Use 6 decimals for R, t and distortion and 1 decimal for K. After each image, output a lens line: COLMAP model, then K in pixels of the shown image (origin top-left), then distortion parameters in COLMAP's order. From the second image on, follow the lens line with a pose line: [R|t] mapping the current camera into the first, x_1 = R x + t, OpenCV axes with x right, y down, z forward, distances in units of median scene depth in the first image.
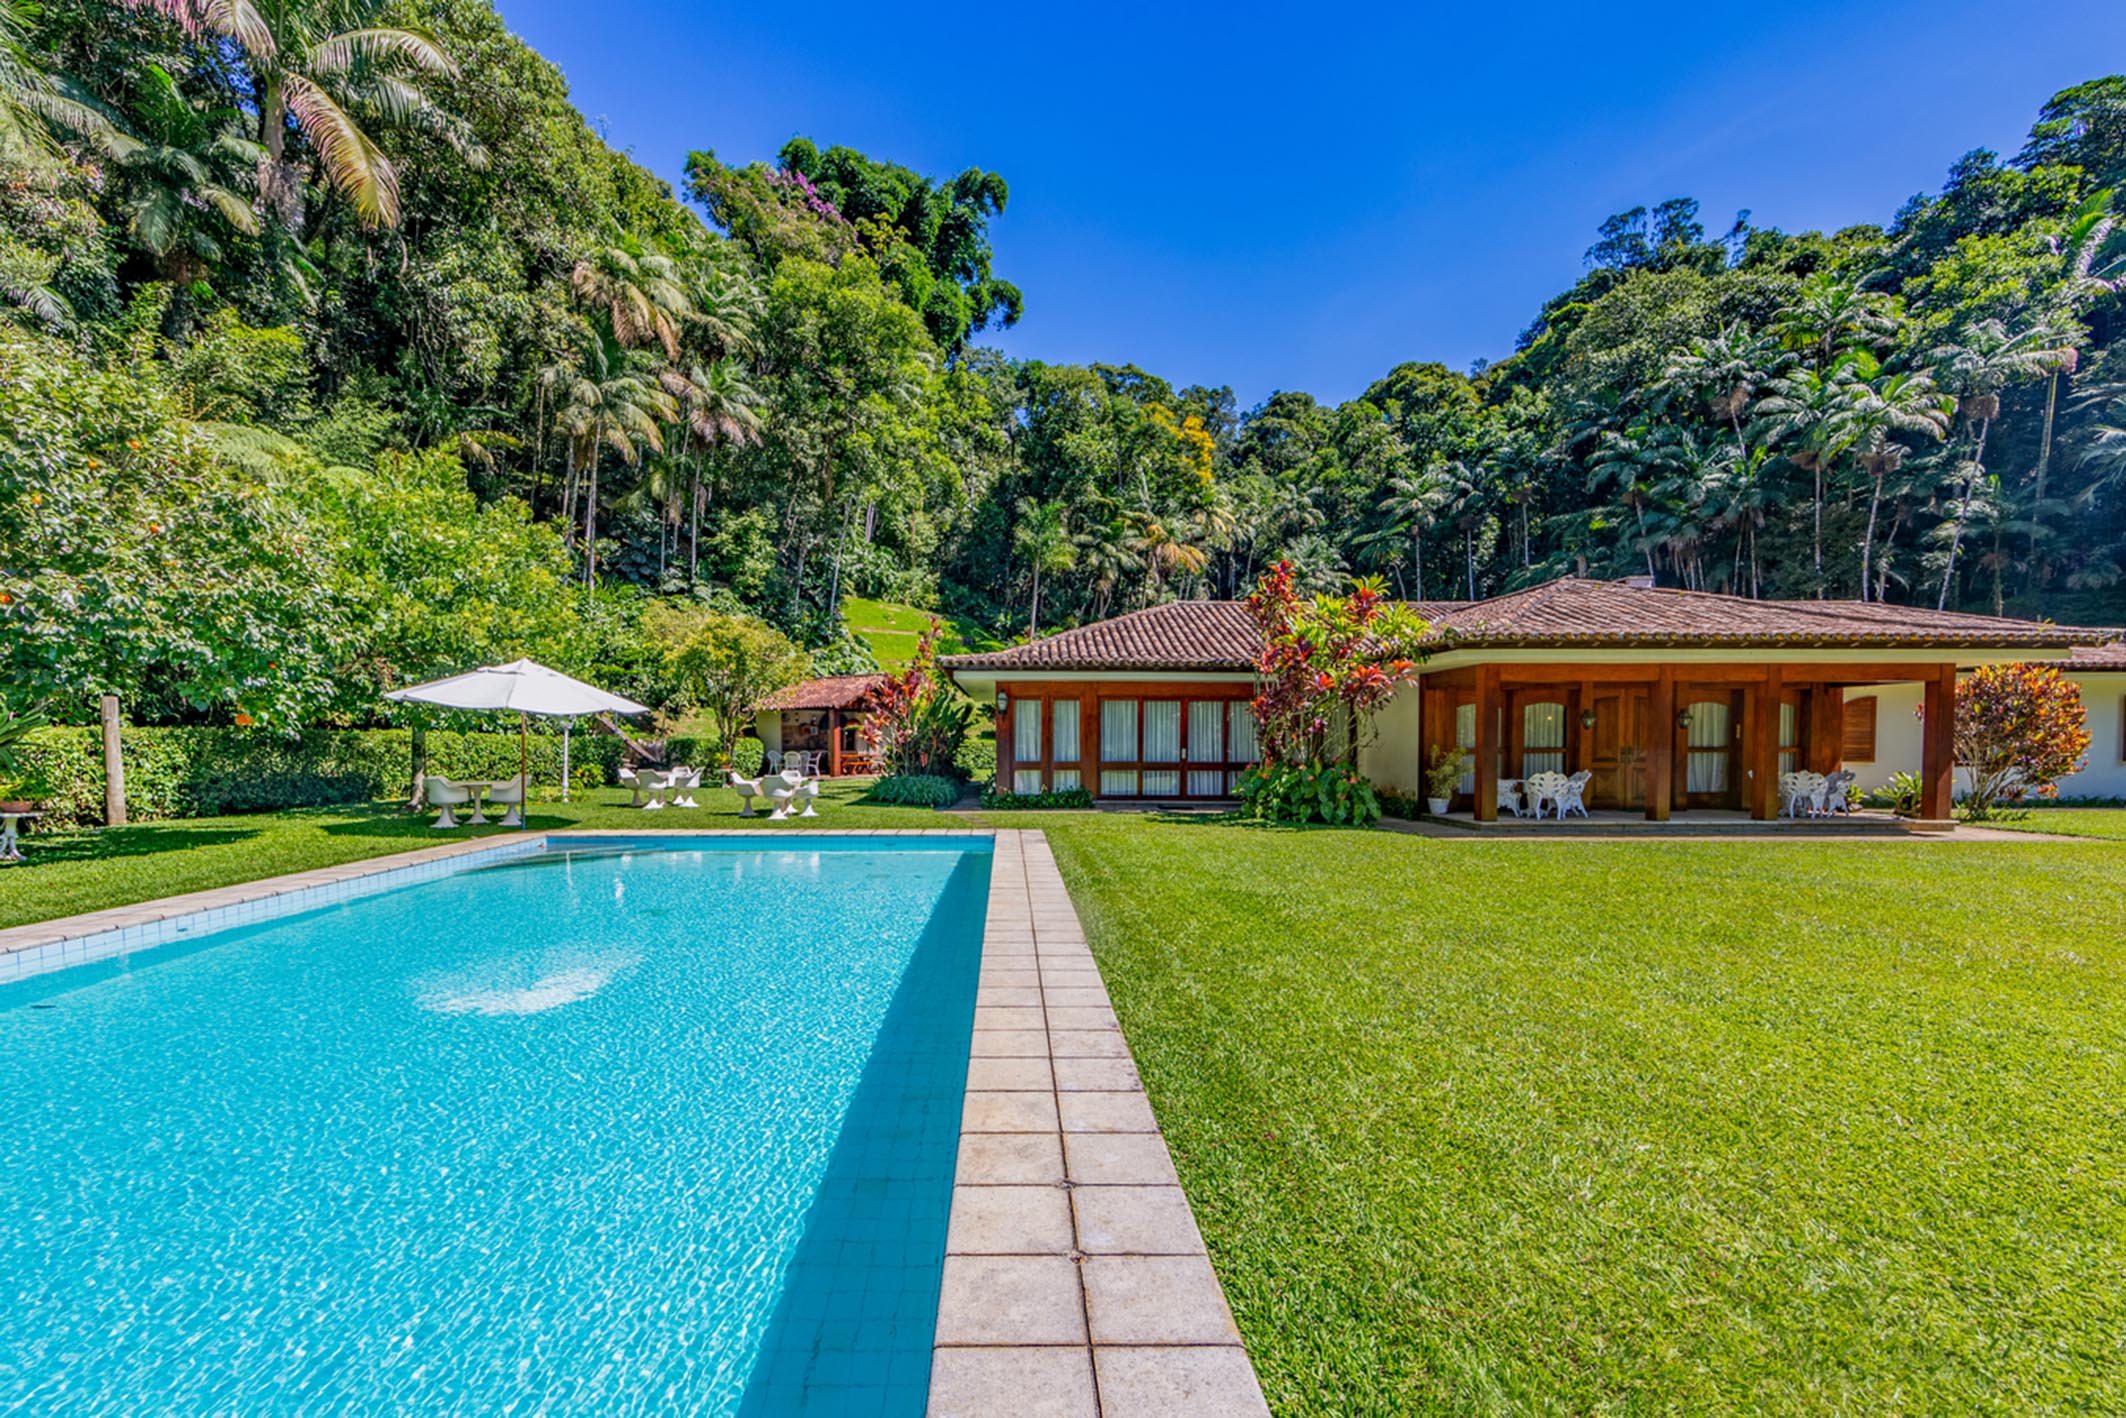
lens RADIAL K [[868.8, 0, 1016.7], [0, 868.8, 762.6], [0, 0, 1]] dist [0.000078, -0.000075]
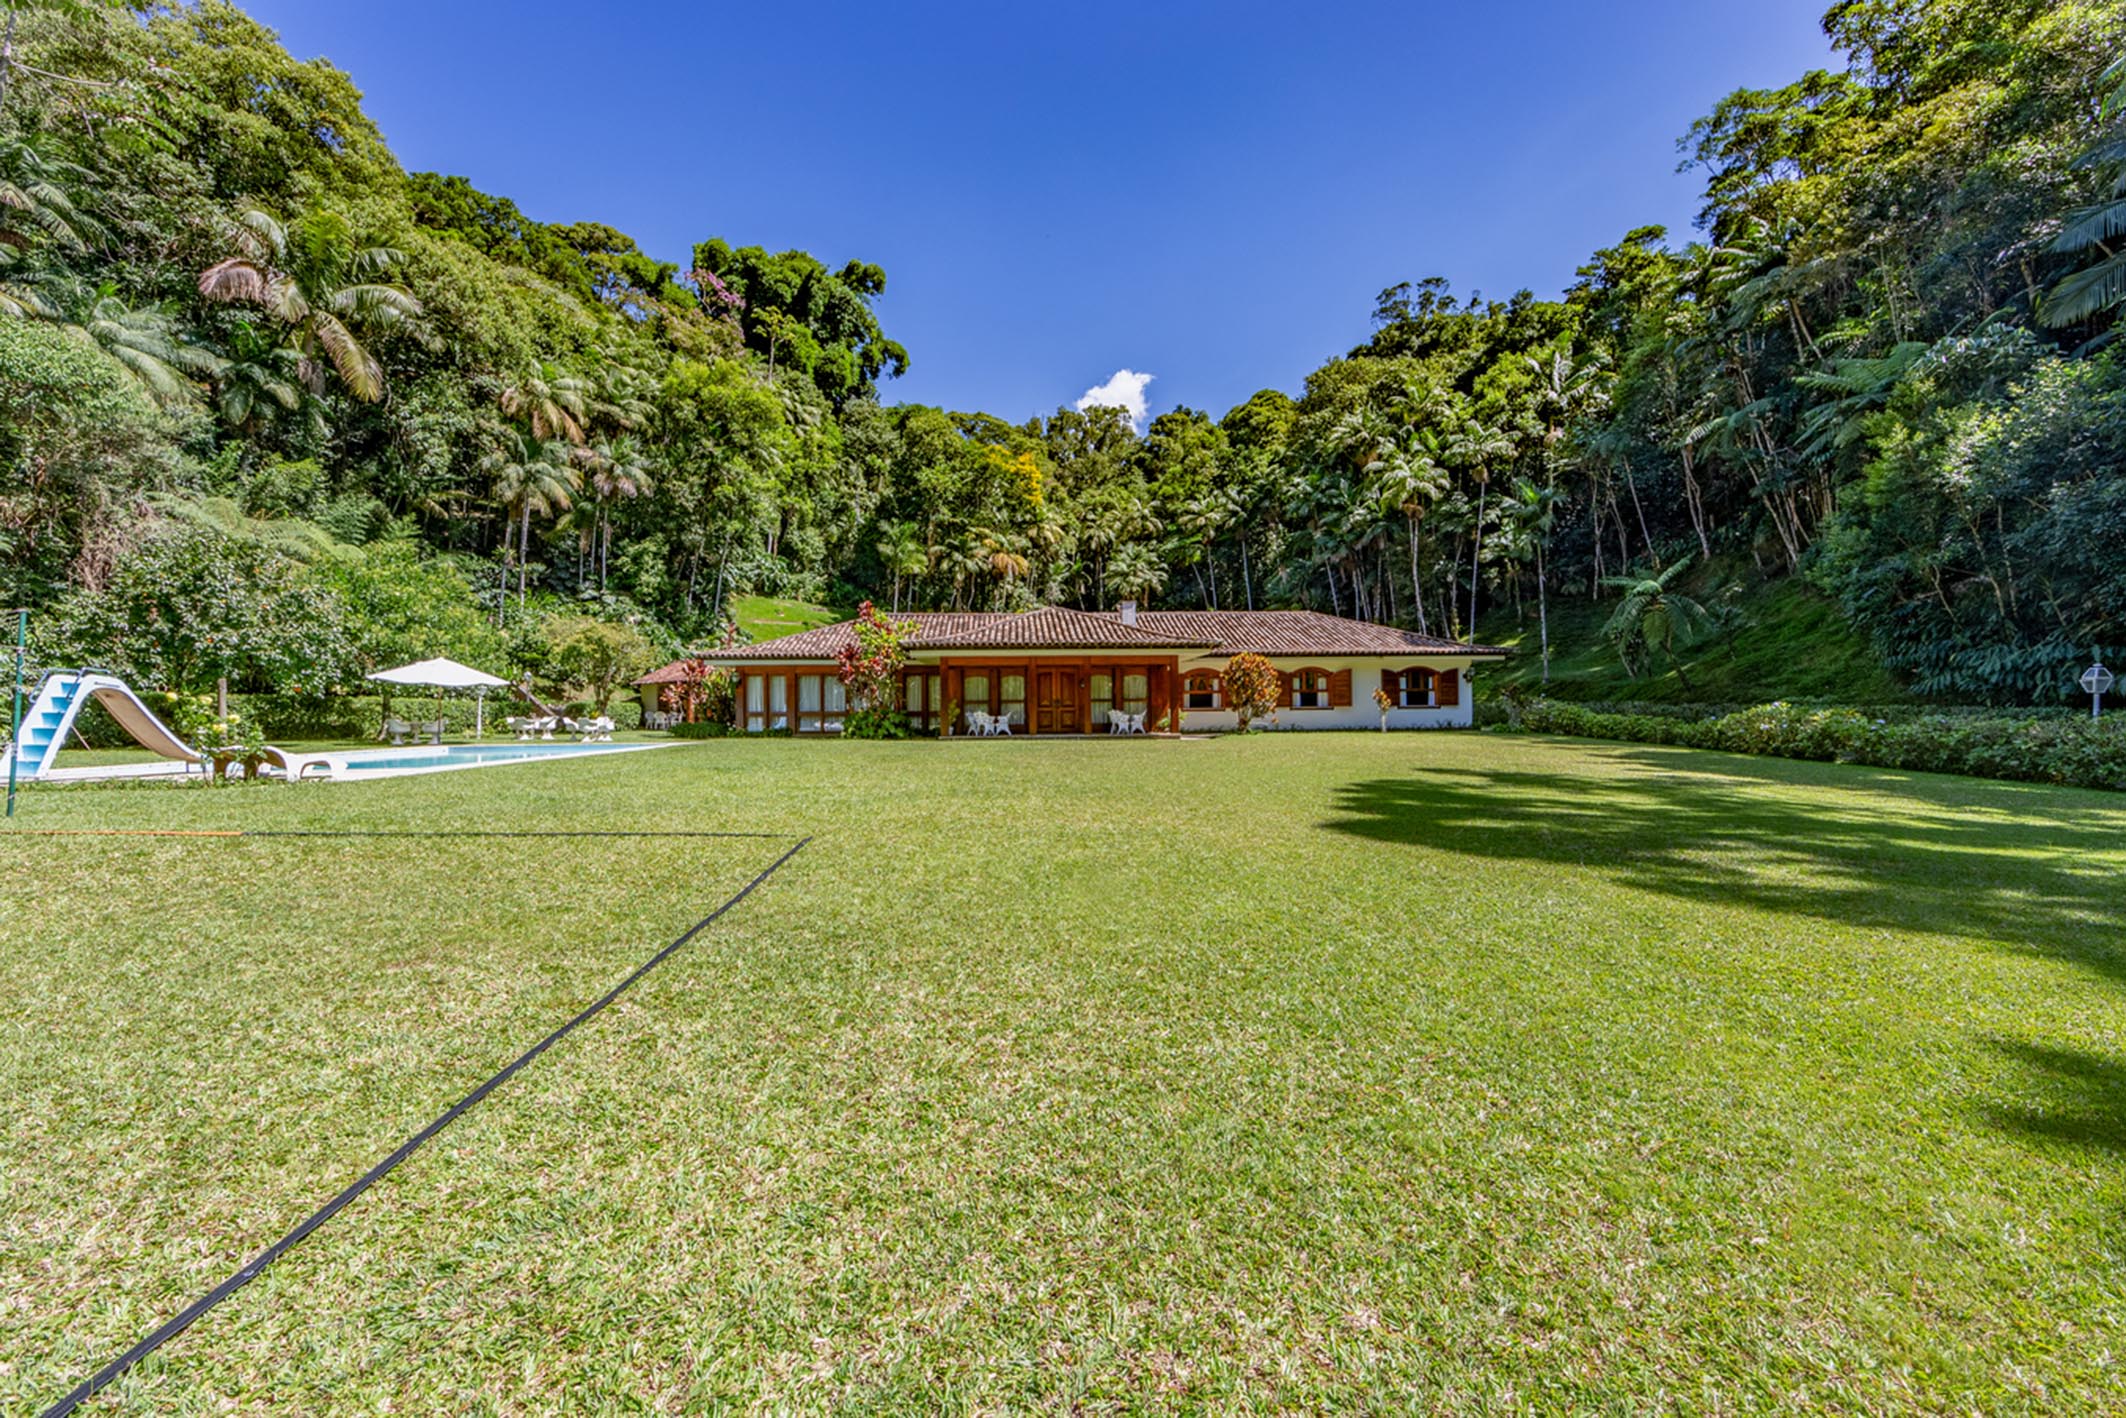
lens RADIAL K [[862.7, 0, 1060.4], [0, 862.7, 705.3], [0, 0, 1]] dist [-0.001267, -0.000395]
pose [[0.999068, -0.007825, 0.042441, 0.309437], [0.009311, 0.999346, -0.034929, 0.028357], [-0.042139, 0.035291, 0.998488, -0.412810]]
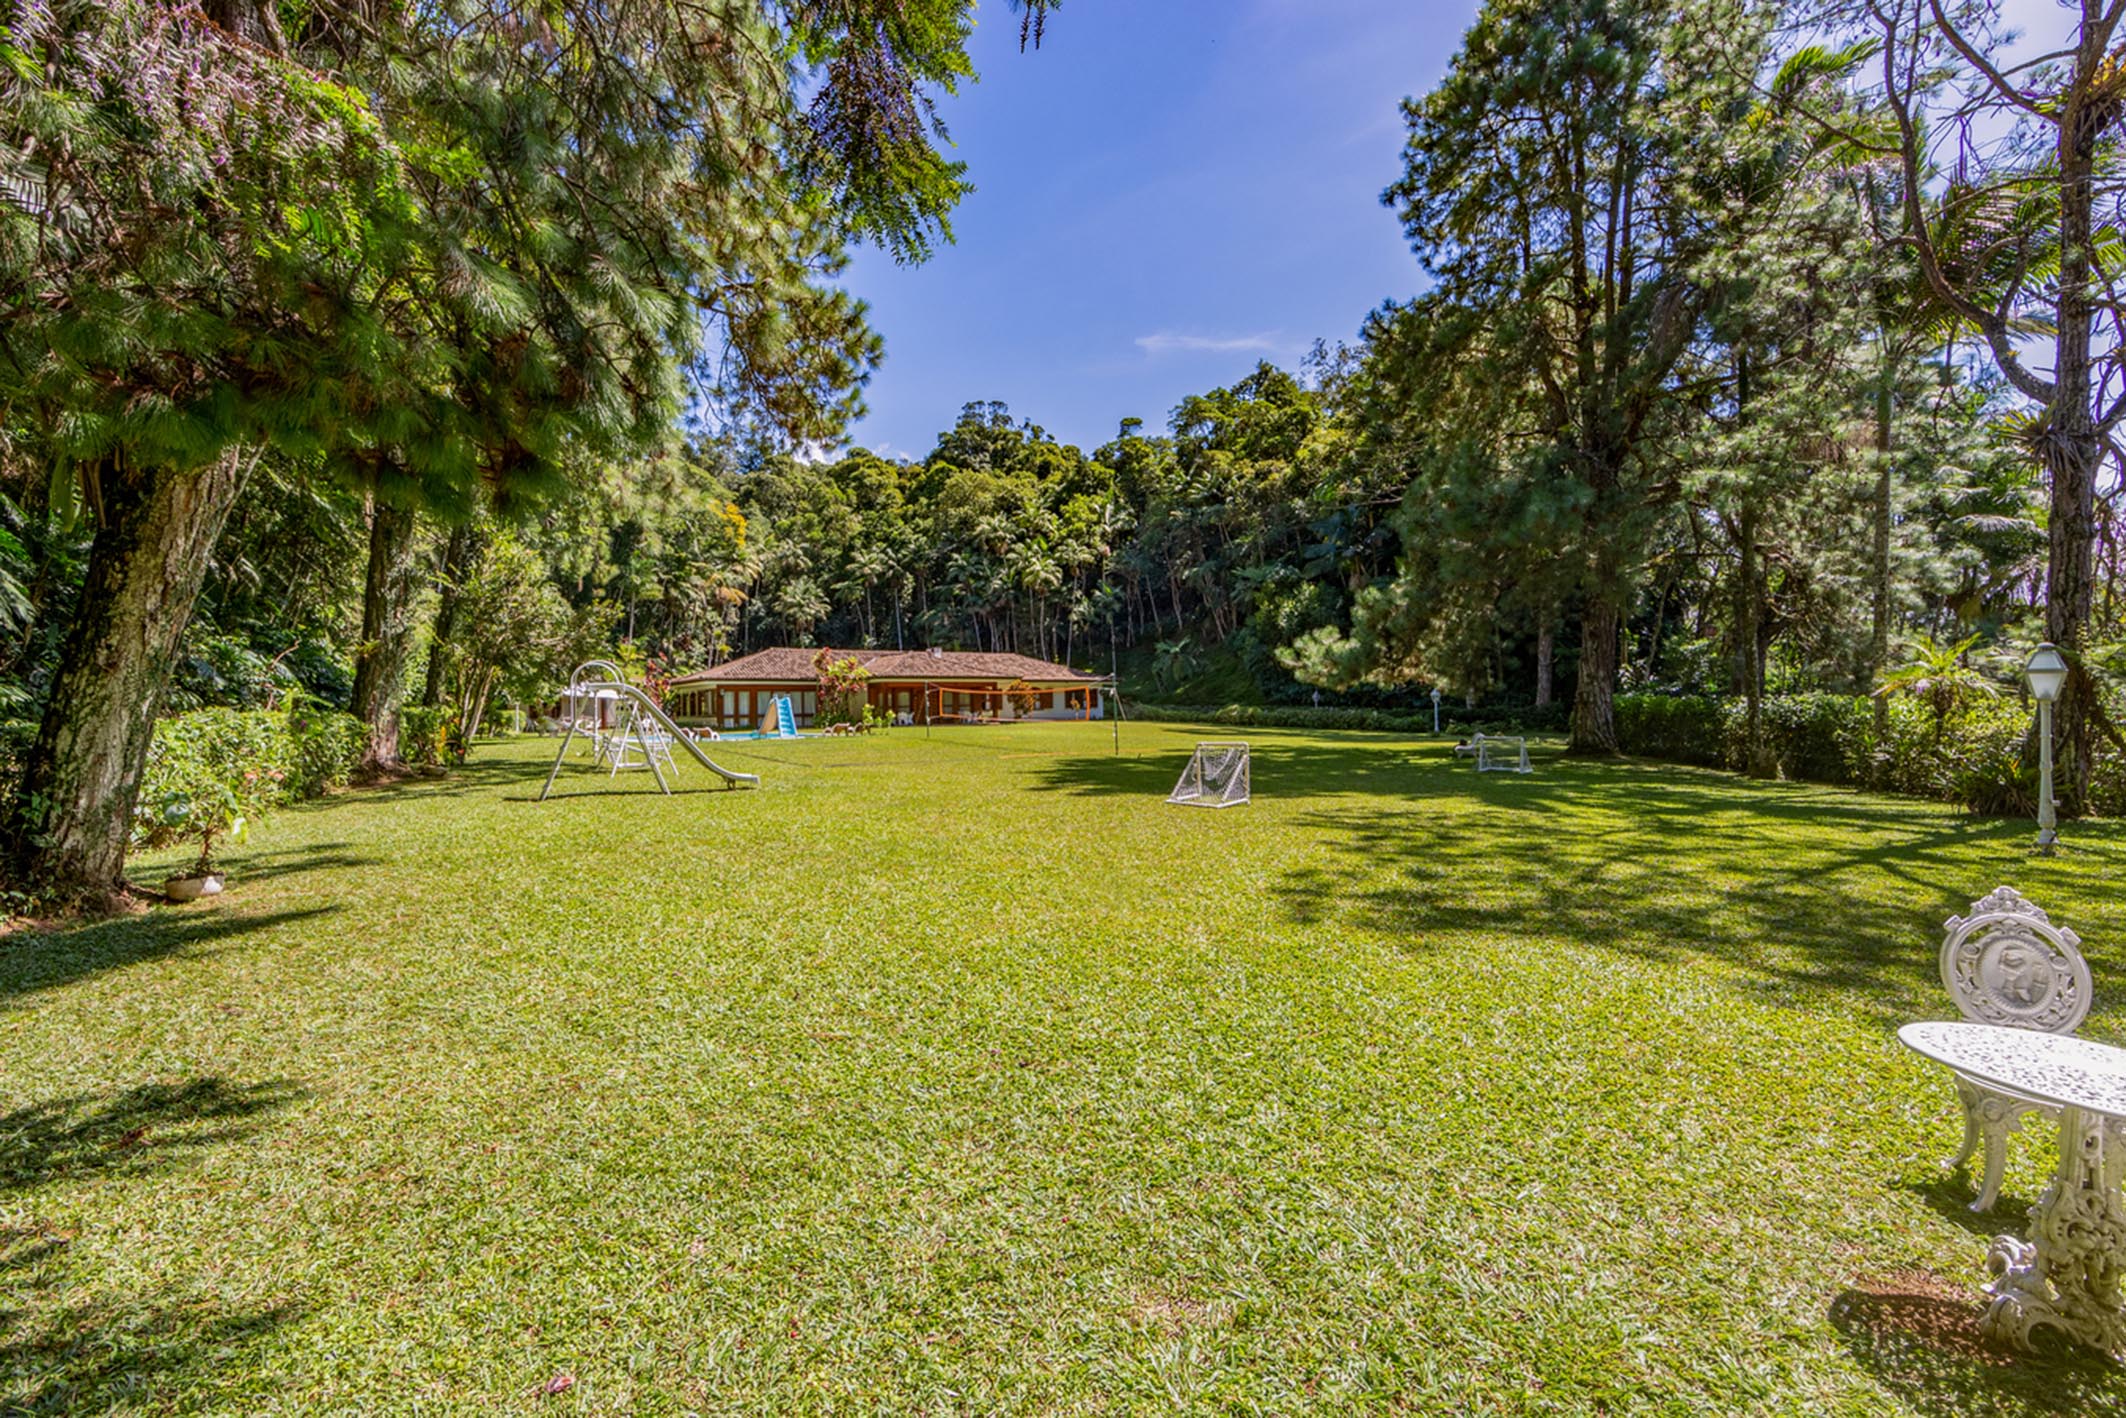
lens RADIAL K [[904.6, 0, 1060.5], [0, 904.6, 688.3], [0, 0, 1]] dist [-0.001046, -0.000122]
pose [[0.805655, -0.001952, 0.592382, -0.455526], [0.036194, 0.998288, -0.045936, 0.045631], [-0.591279, 0.058449, 0.804347, -1.017950]]
